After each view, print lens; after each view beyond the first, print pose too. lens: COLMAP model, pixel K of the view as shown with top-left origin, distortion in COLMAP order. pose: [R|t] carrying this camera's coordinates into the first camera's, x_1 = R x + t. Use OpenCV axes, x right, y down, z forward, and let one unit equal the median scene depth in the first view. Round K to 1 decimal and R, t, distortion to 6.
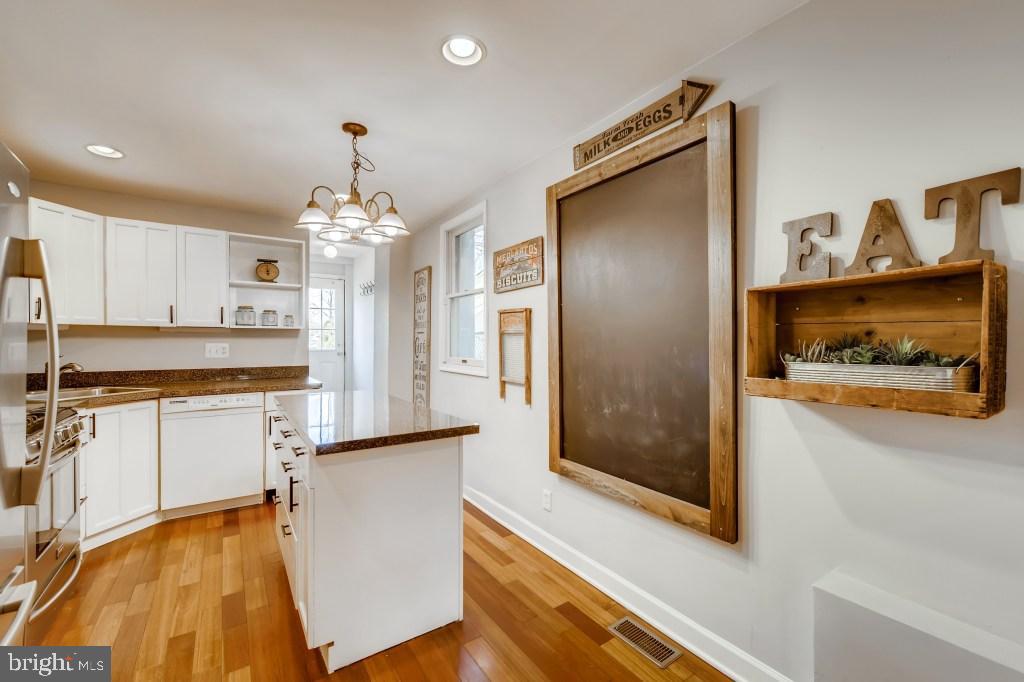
lens RADIAL K [[425.7, 0, 527.3], [0, 425.7, 345.4], [0, 0, 1]] dist [0.001456, 0.000302]
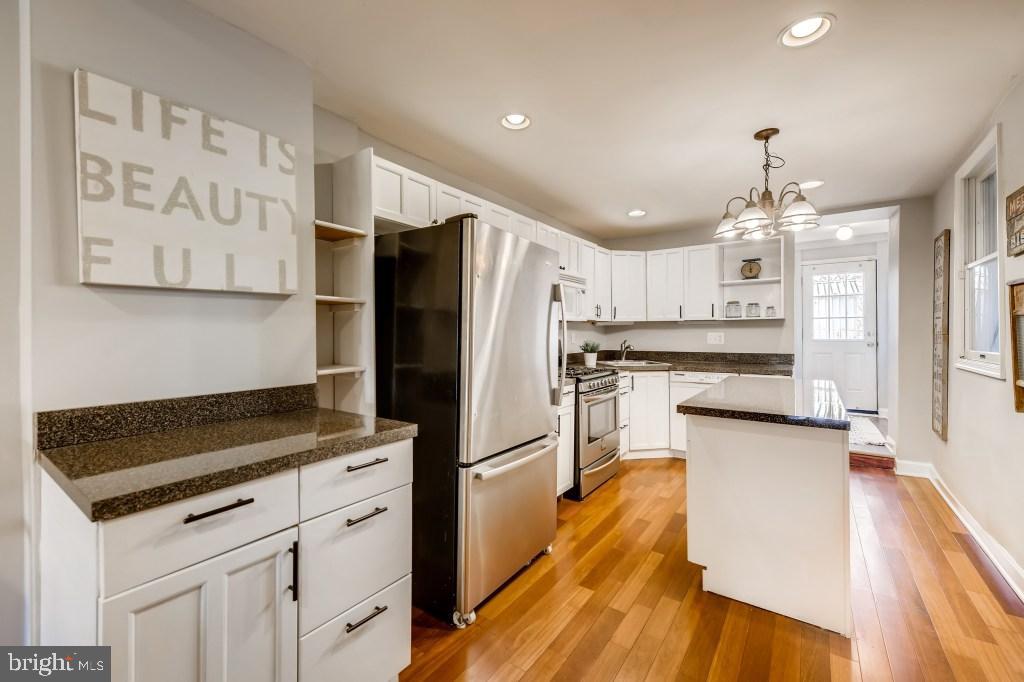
lens RADIAL K [[422.3, 0, 512.0], [0, 422.3, 341.0], [0, 0, 1]] dist [0.000384, 0.000001]
pose [[0.331607, 0.014390, -0.943308, 0.288037], [-0.003080, 0.999895, 0.014170, 0.004657], [0.943412, -0.001794, 0.331617, 0.022304]]
